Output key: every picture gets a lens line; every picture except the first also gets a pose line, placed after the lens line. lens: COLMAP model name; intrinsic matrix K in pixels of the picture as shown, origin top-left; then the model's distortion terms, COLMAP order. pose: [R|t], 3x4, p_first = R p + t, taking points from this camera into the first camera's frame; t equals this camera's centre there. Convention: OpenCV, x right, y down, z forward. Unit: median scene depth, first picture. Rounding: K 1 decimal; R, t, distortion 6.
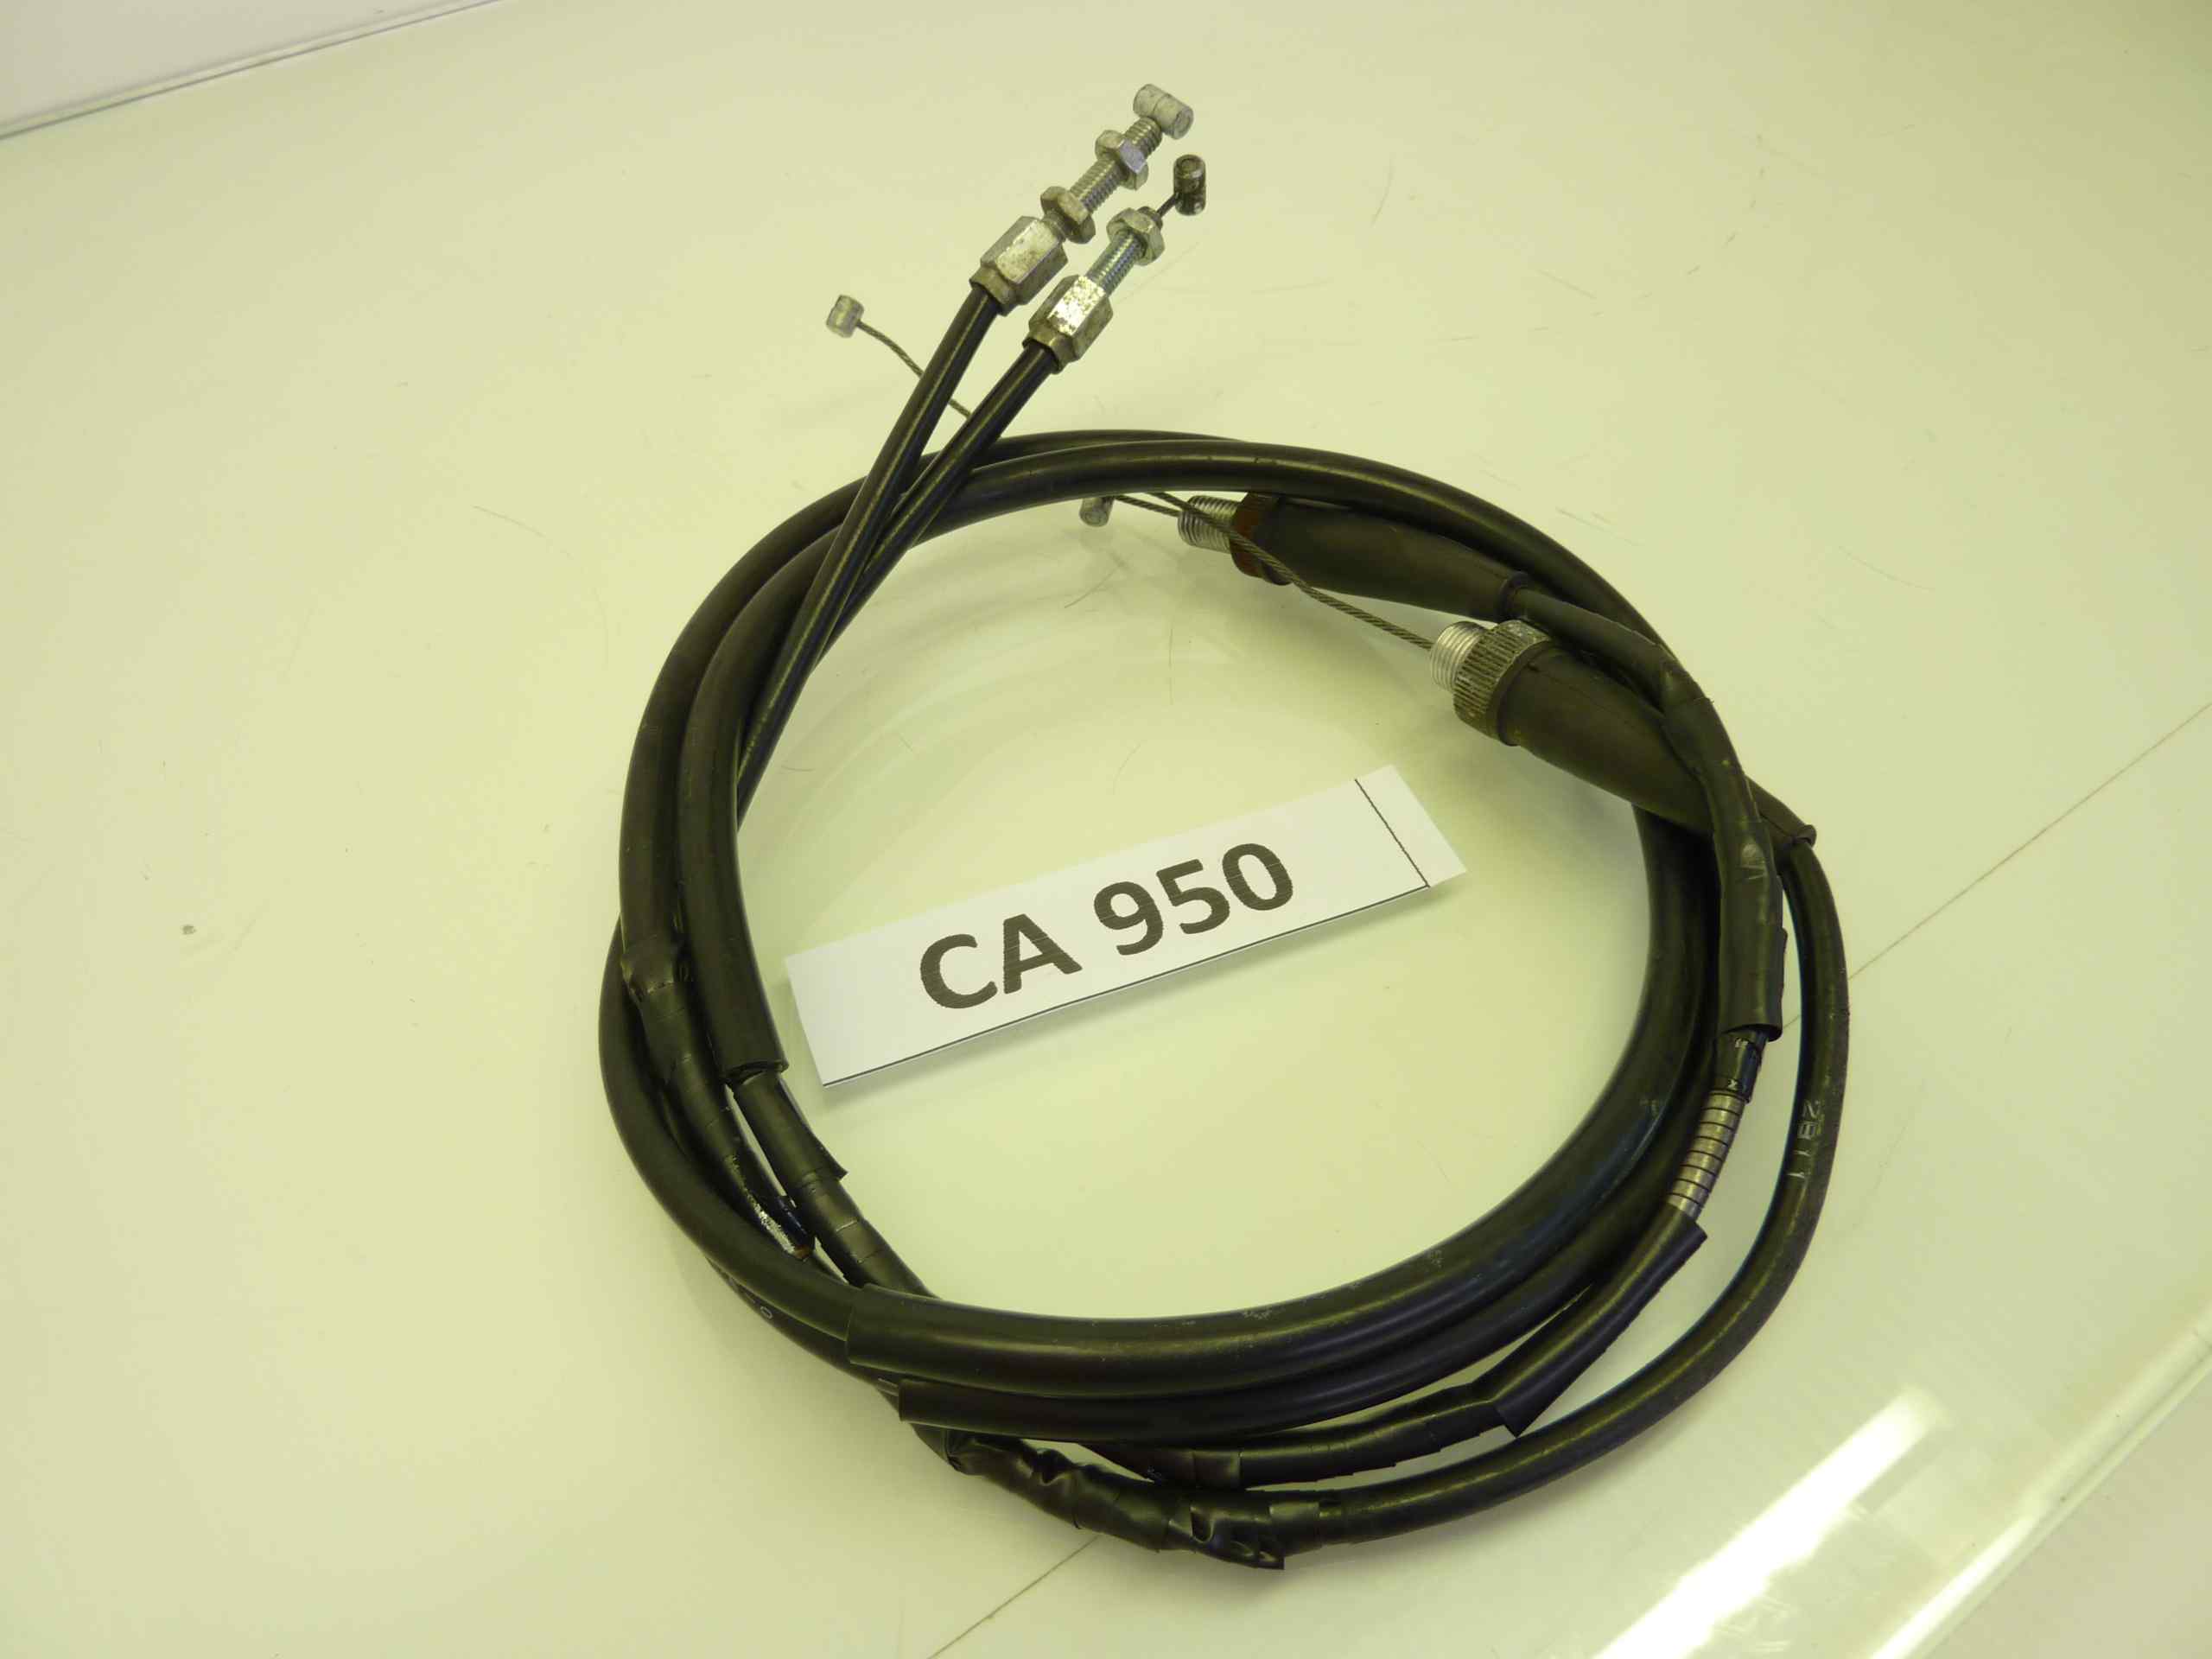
lens RADIAL K [[1566.0, 0, 1118.0], [0, 1566.0, 785.6], [0, 0, 1]] dist [-0.133354, 0.196349]
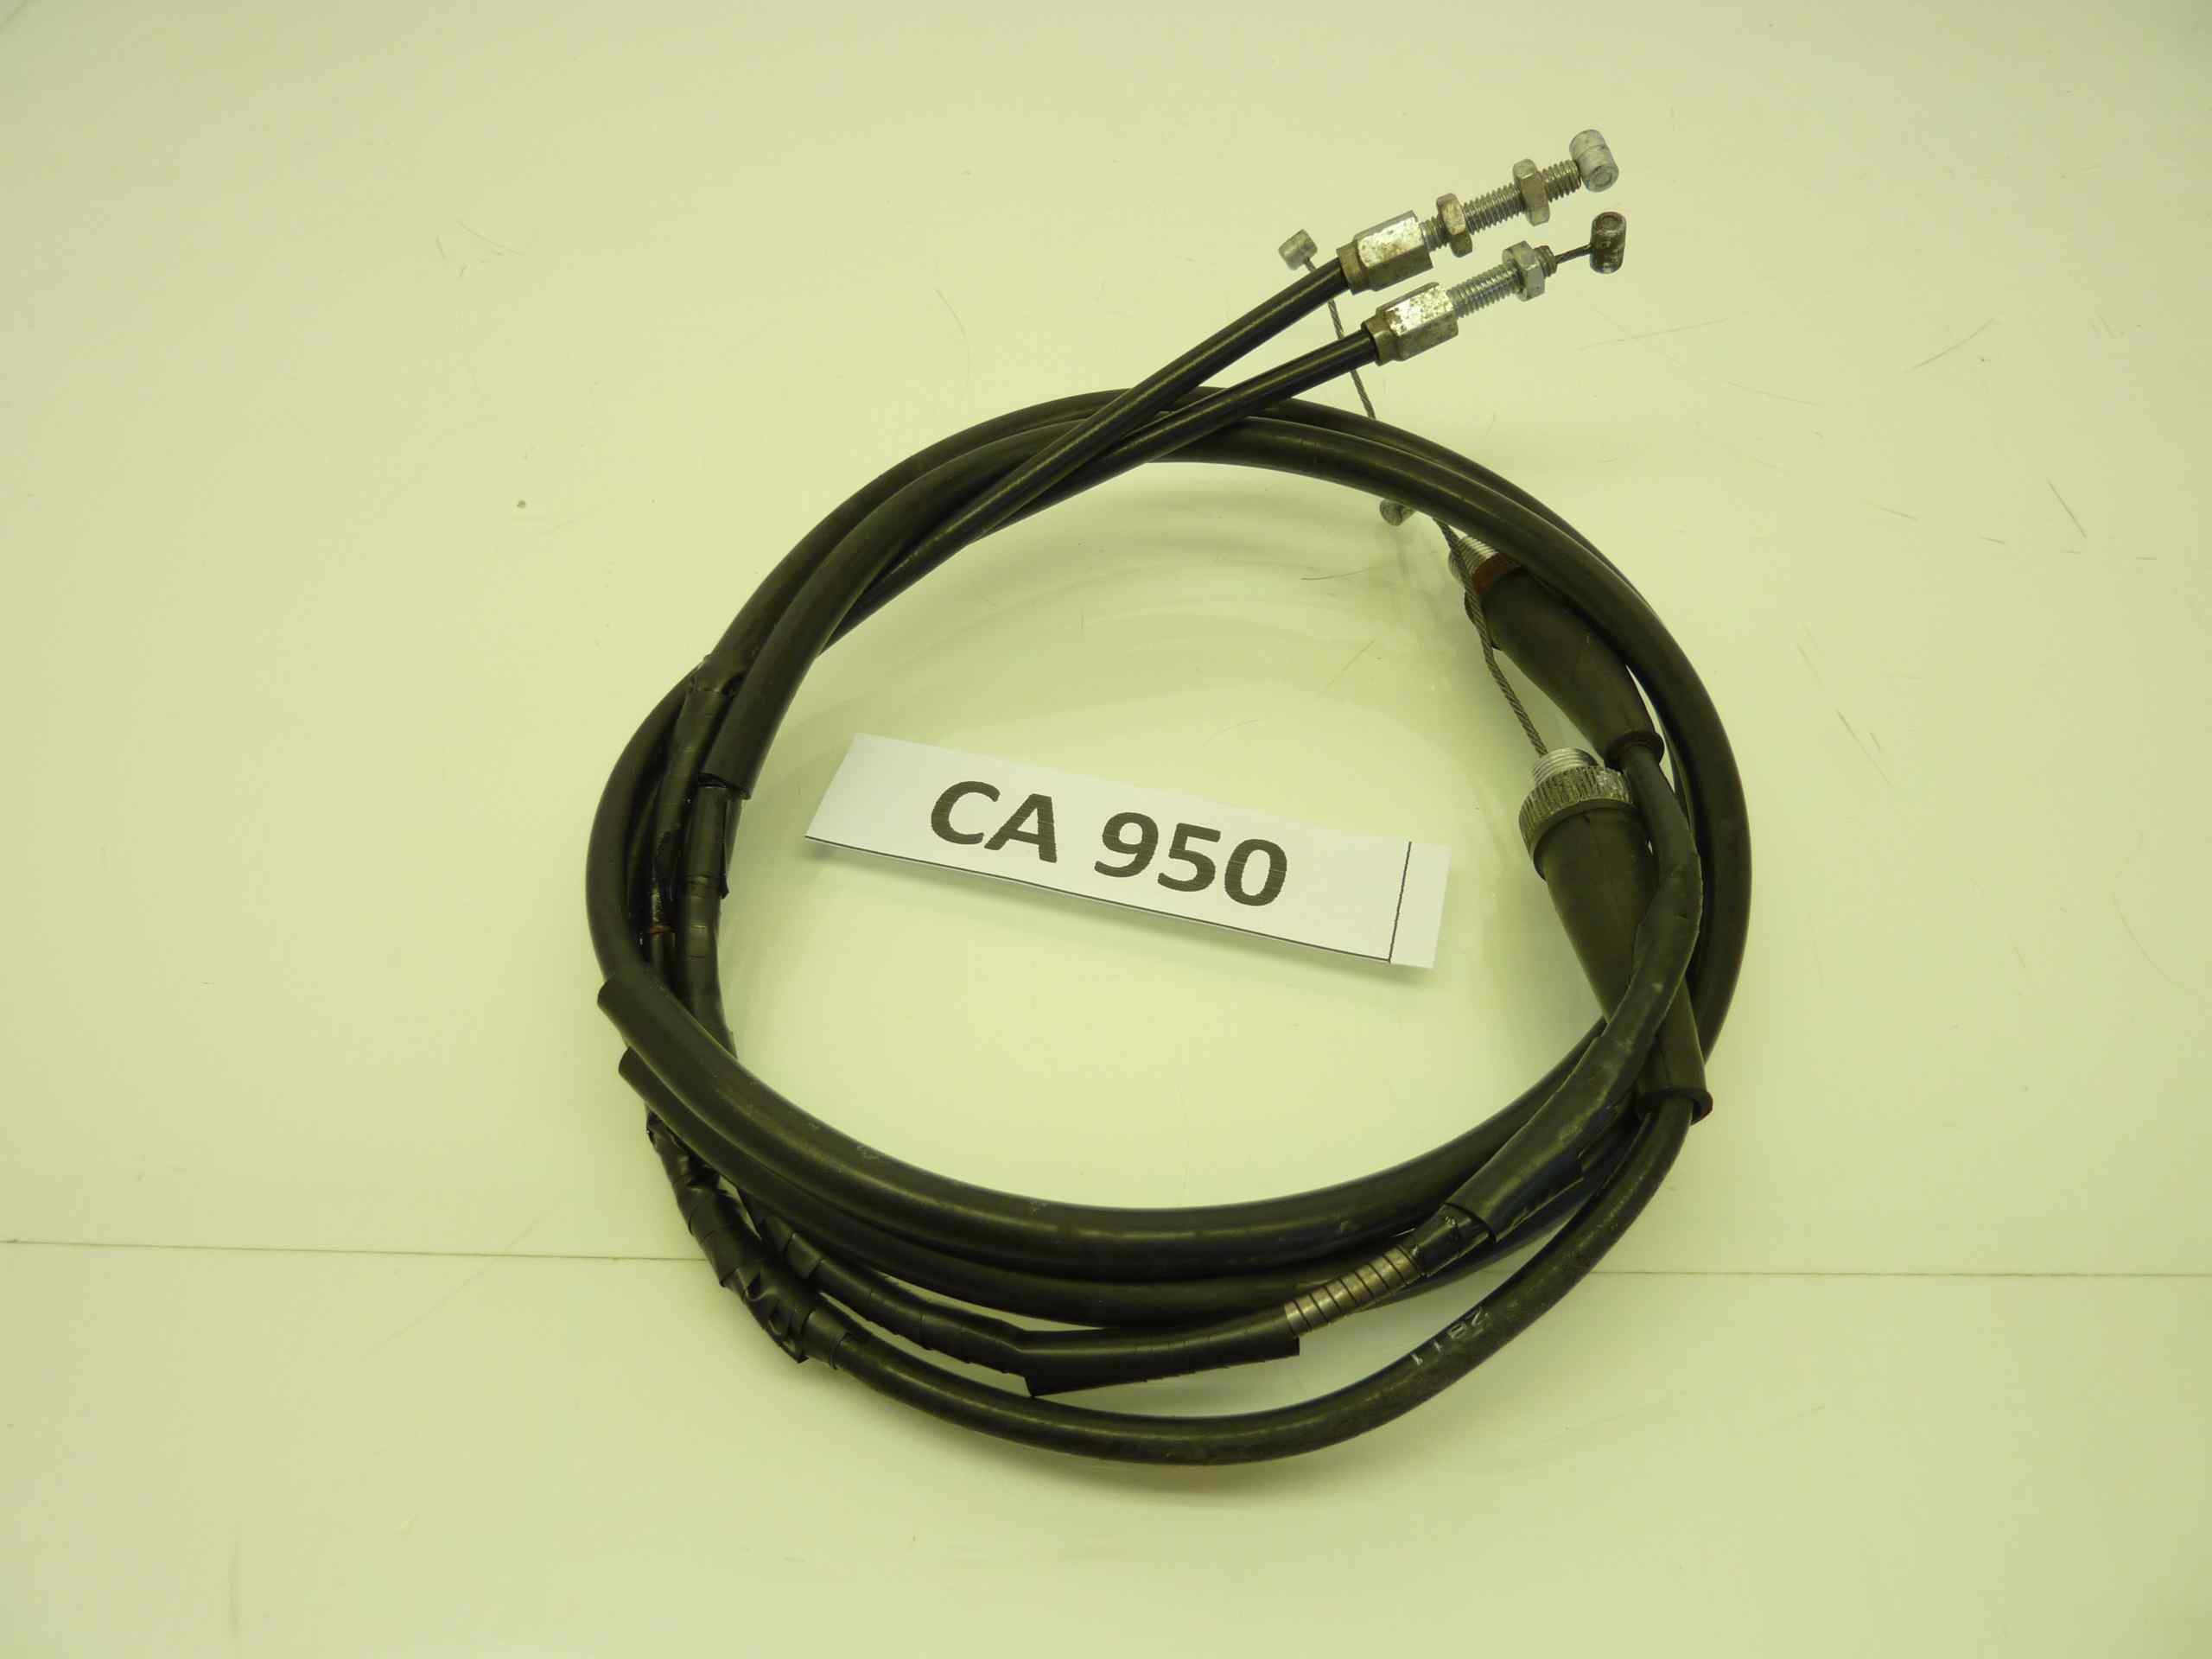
lens RADIAL K [[1566.0, 0, 1118.0], [0, 1566.0, 785.6], [0, 0, 1]] dist [-0.133354, 0.196349]
pose [[0.819130, 0.462962, -0.338663, 0.335827], [-0.448061, 0.885056, 0.126167, -0.081801], [0.358146, 0.048394, 0.932411, -0.002179]]
